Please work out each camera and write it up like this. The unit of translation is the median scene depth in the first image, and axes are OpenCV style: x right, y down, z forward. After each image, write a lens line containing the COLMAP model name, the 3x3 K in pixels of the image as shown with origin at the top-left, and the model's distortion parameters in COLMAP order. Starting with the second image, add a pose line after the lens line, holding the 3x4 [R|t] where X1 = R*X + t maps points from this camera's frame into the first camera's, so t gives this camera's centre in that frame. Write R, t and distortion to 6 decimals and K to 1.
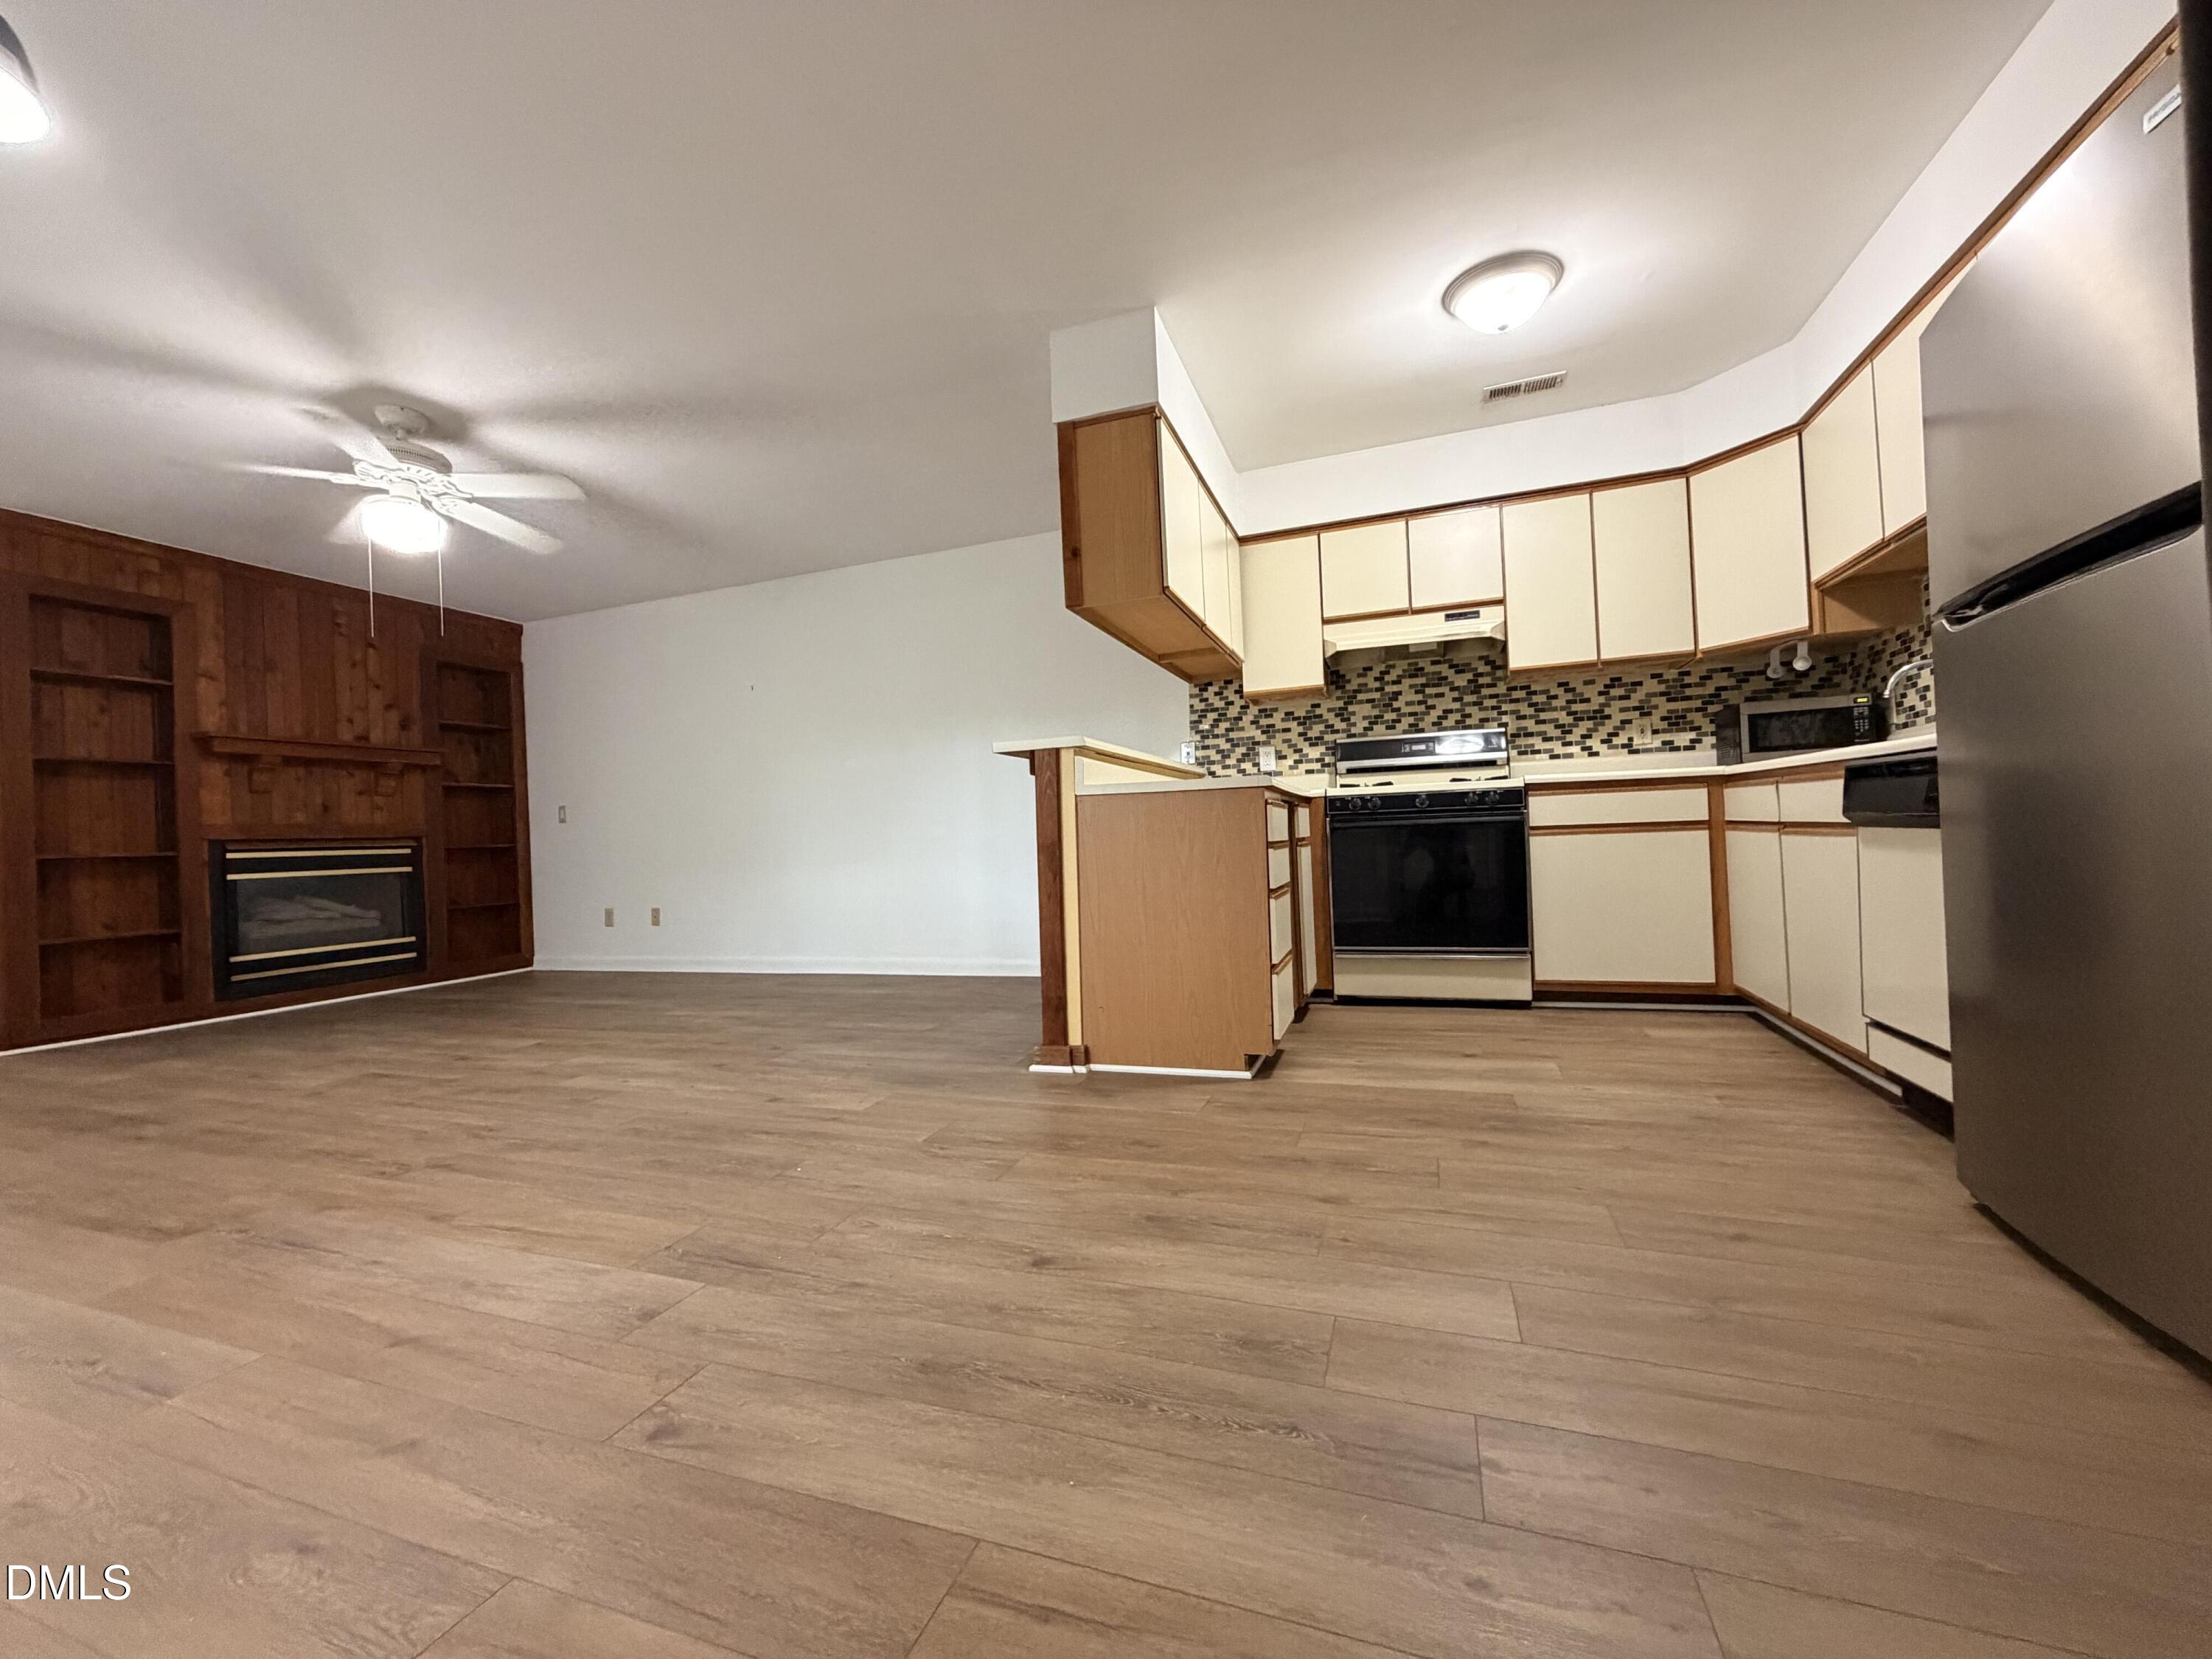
lens RADIAL K [[882.4, 0, 1100.8], [0, 882.4, 840.5], [0, 0, 1]] dist [0.002431, -0.000074]
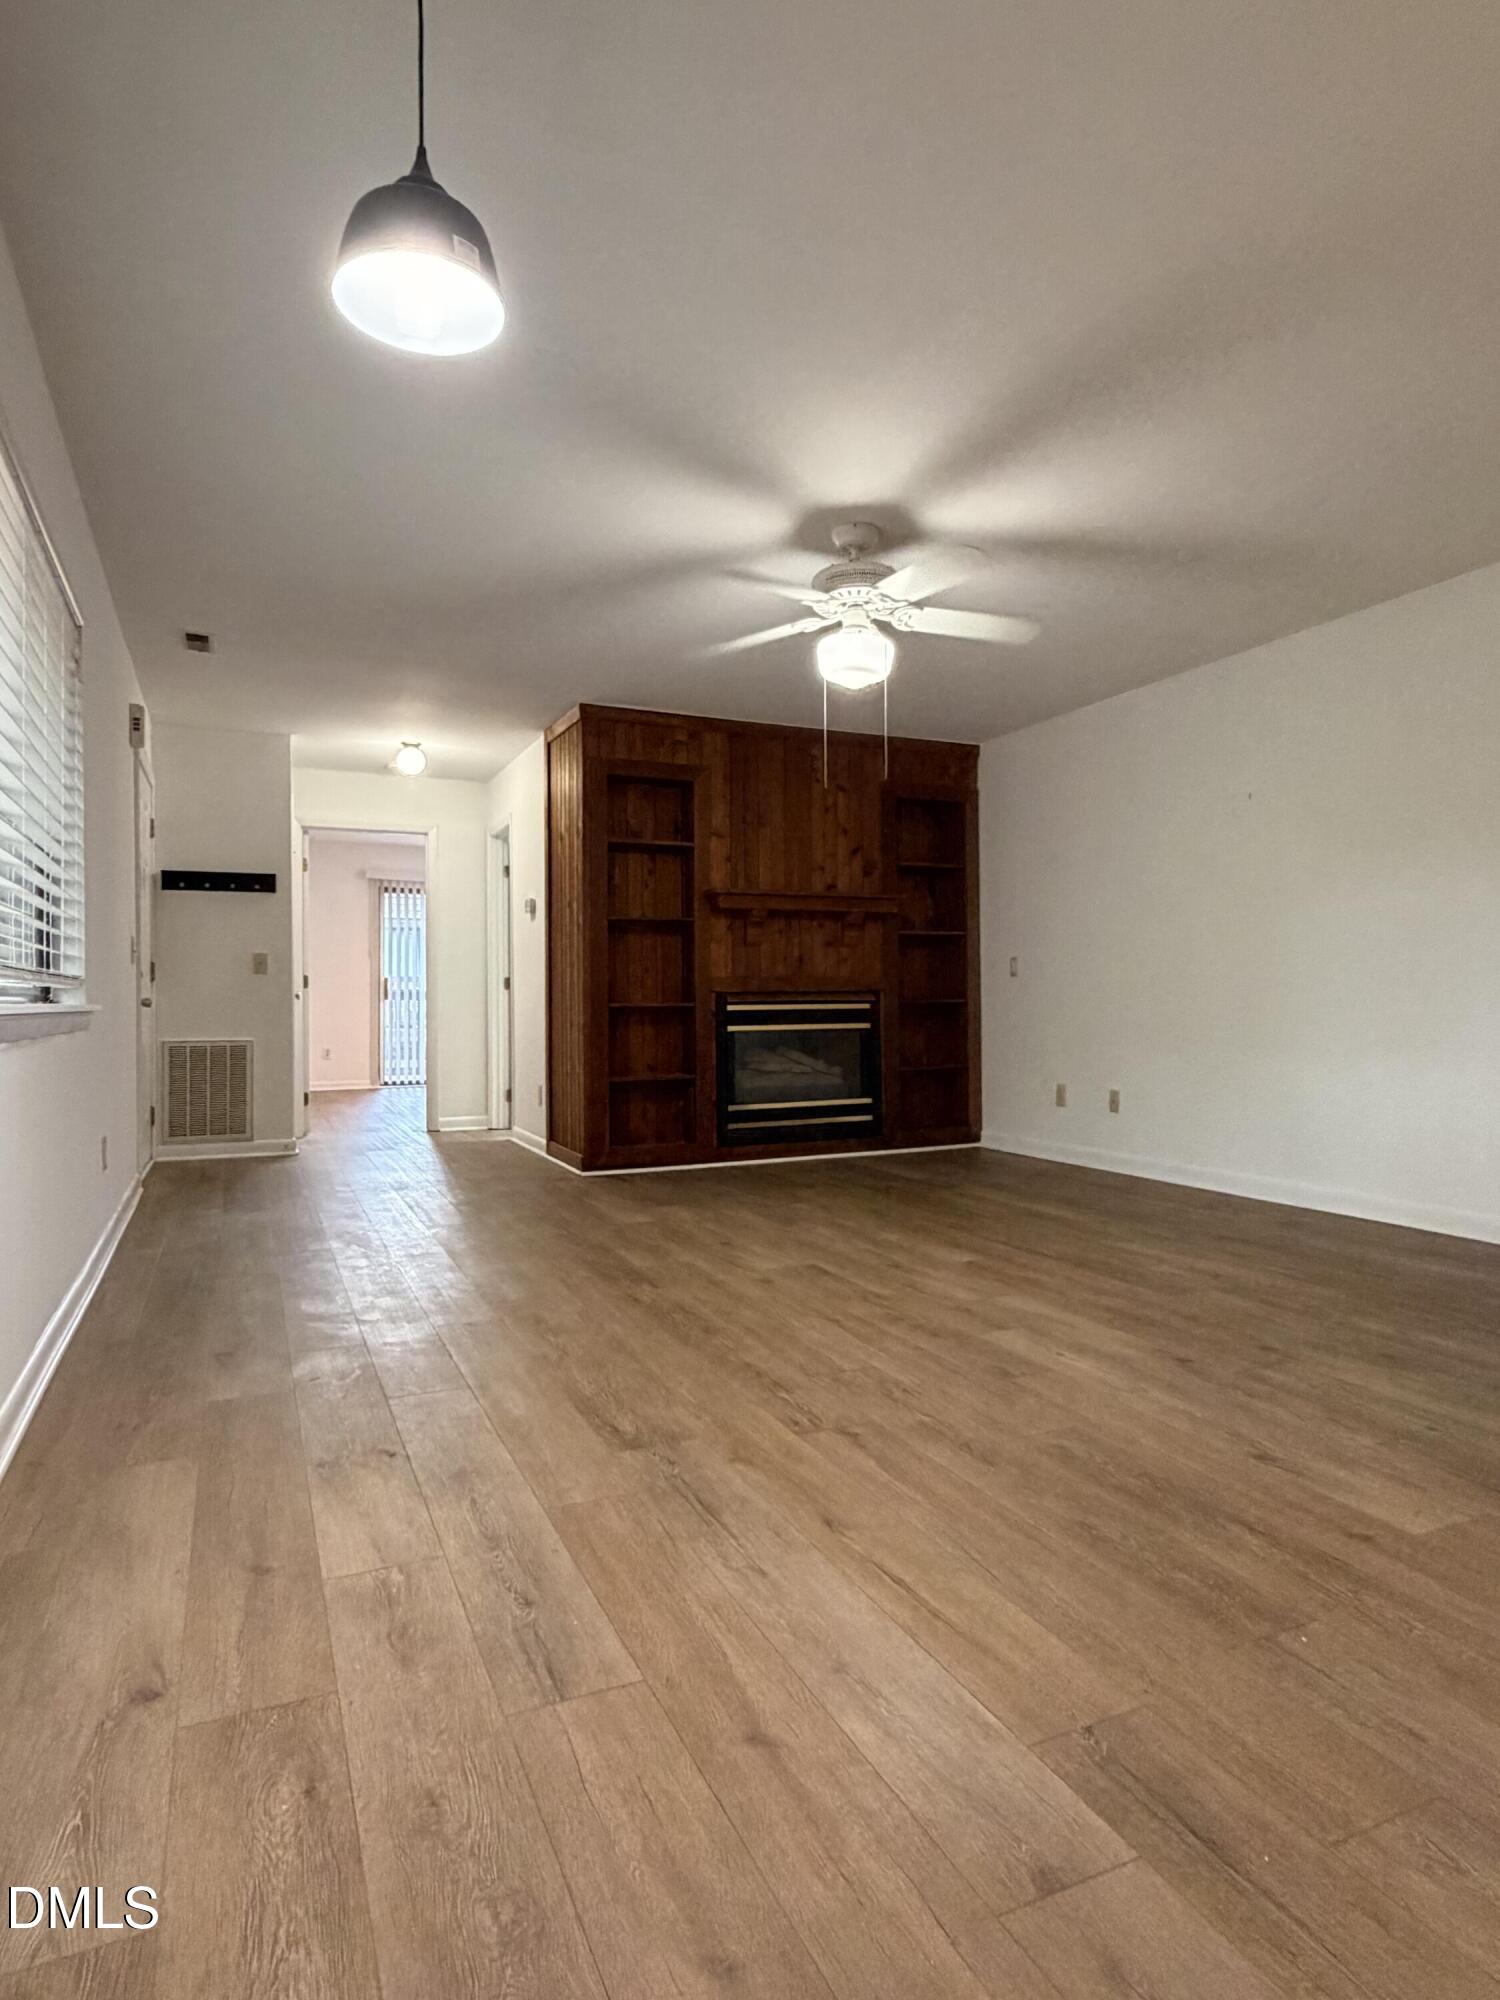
lens RADIAL K [[1157.1, 0, 750.0], [0, 1157.1, 1000.0], [0, 0, 1]] dist [0.015702, -0.000868]
pose [[0.711200, 0.029251, -0.702381, -0.029648], [-0.020237, 0.999572, 0.021136, -0.028156], [0.702698, -0.000818, 0.711488, 0.078927]]
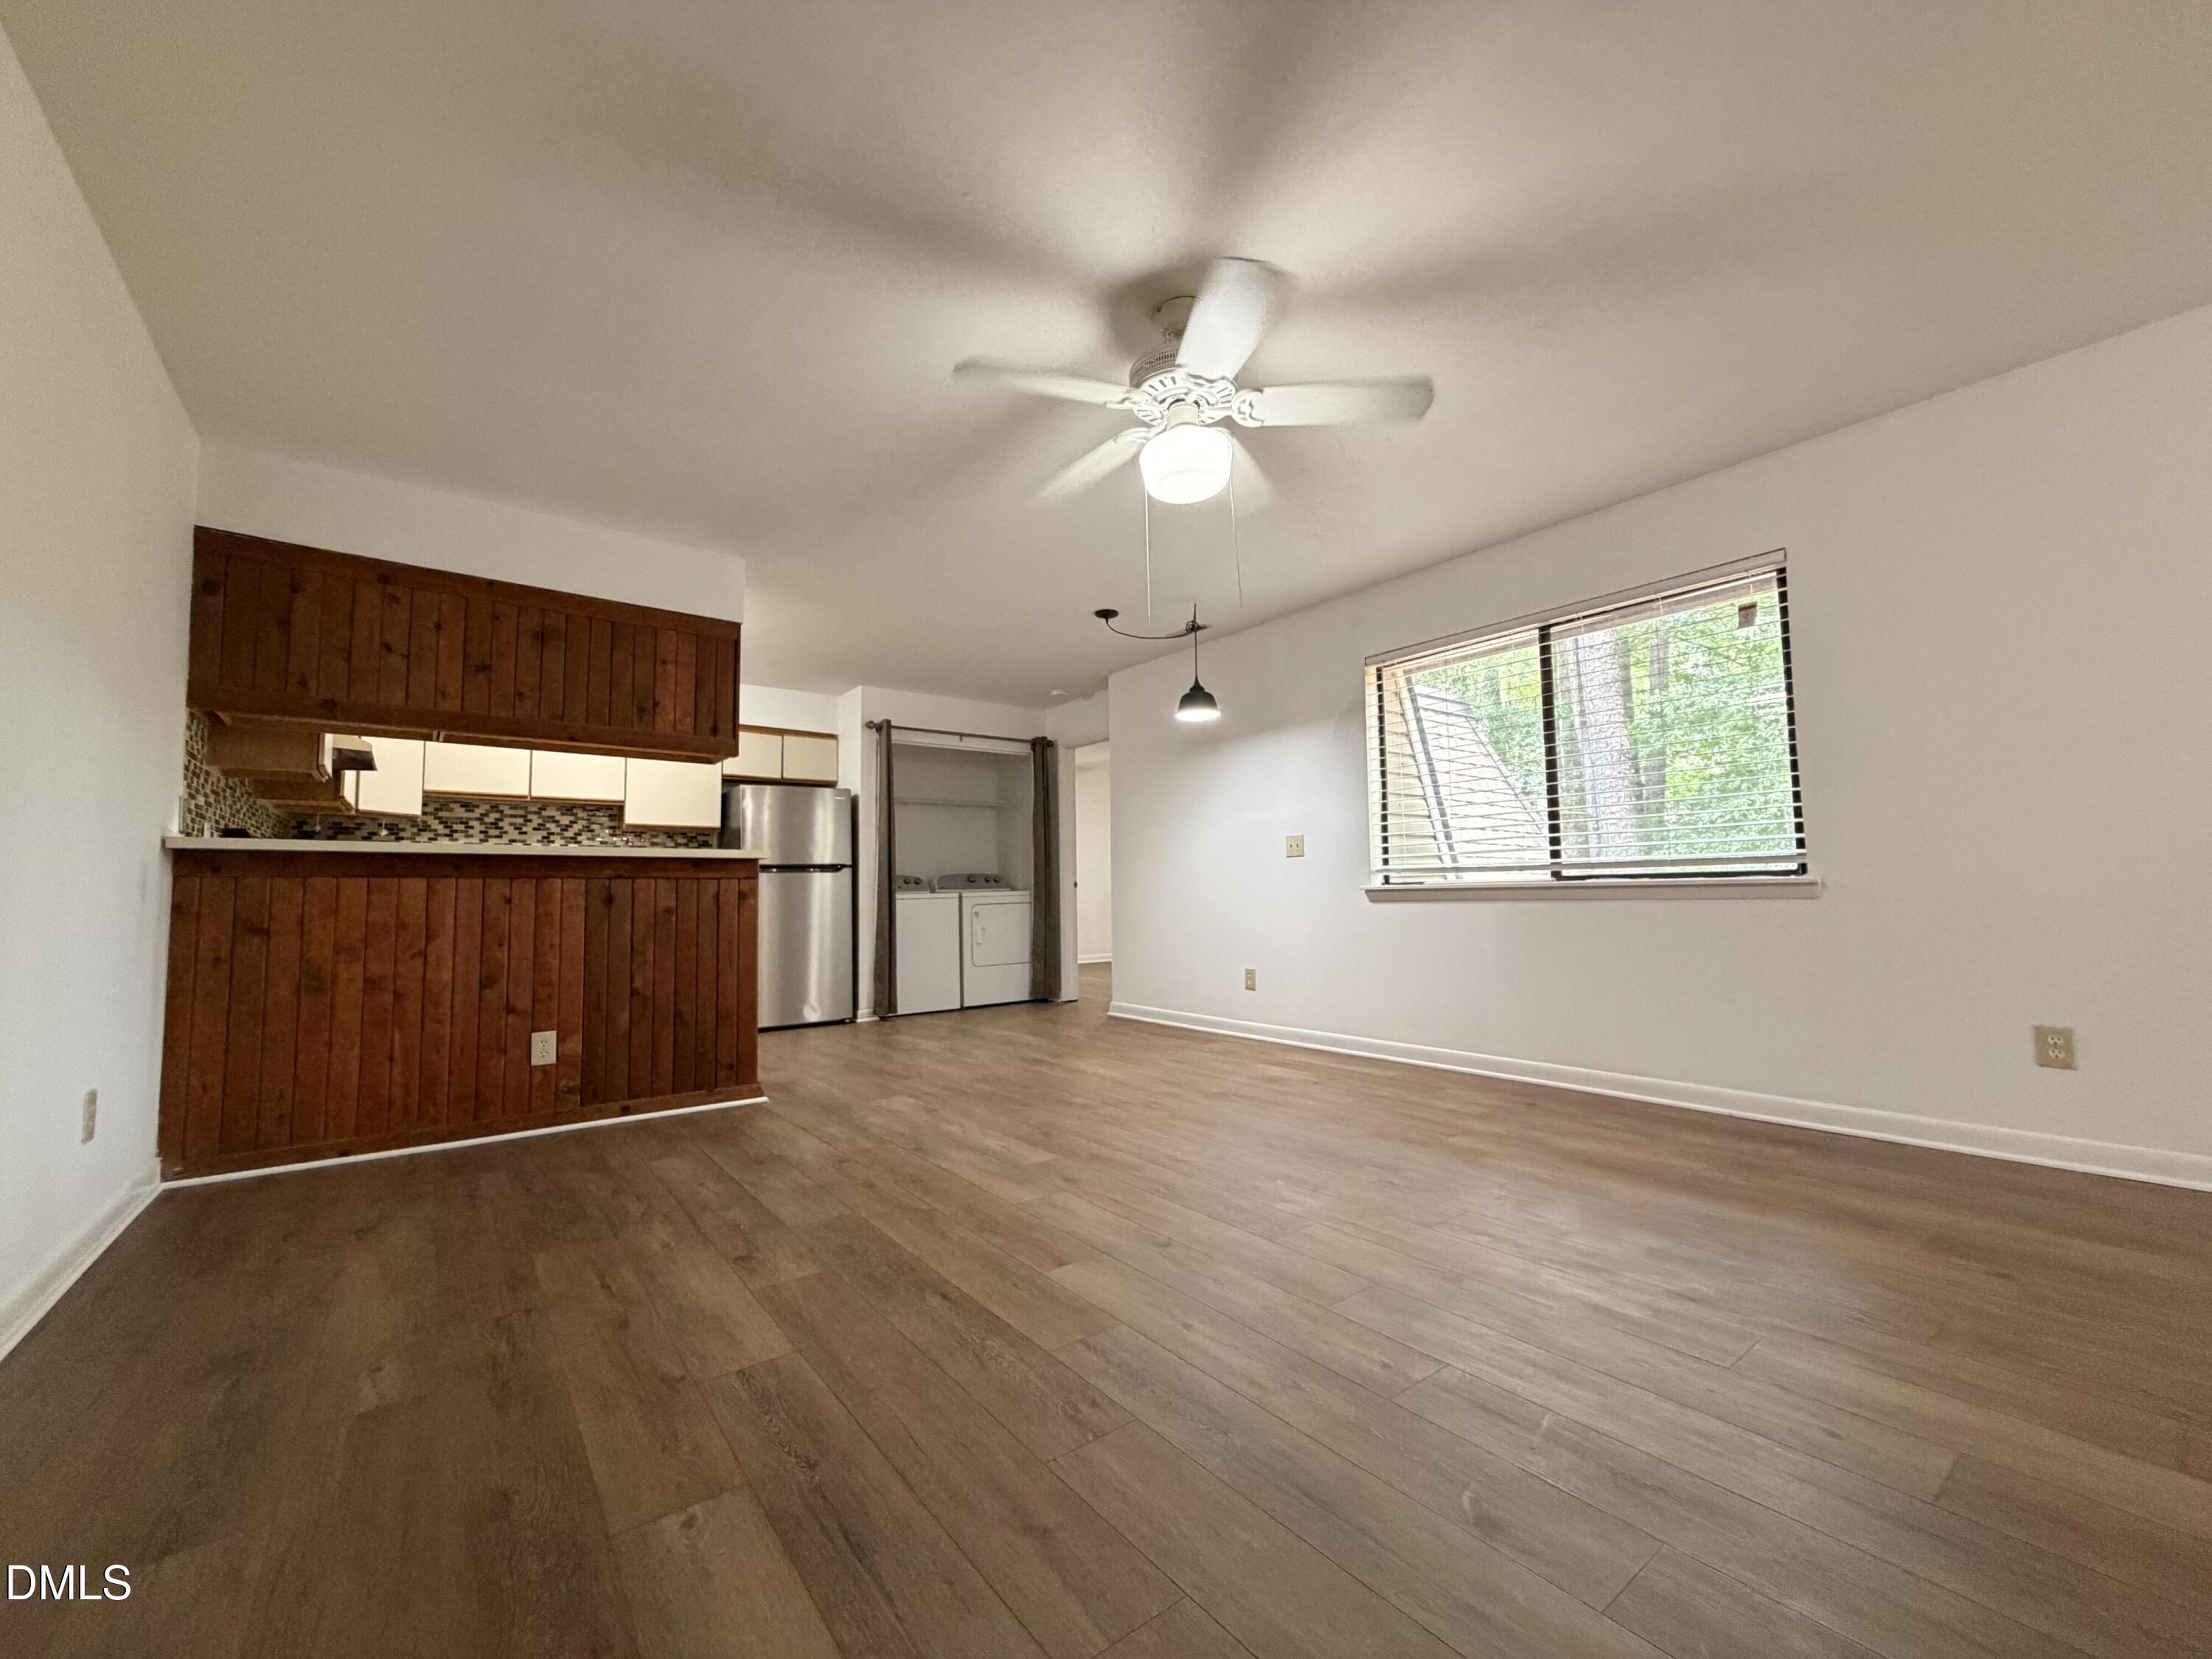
lens RADIAL K [[882.4, 0, 1100.8], [0, 882.4, 840.5], [0, 0, 1]] dist [0.002431, -0.000074]
pose [[-0.839486, 0.091739, 0.535581, -0.802893], [0.051064, 0.994602, -0.090324, 0.010317], [-0.540977, -0.048477, -0.839639, 1.200191]]
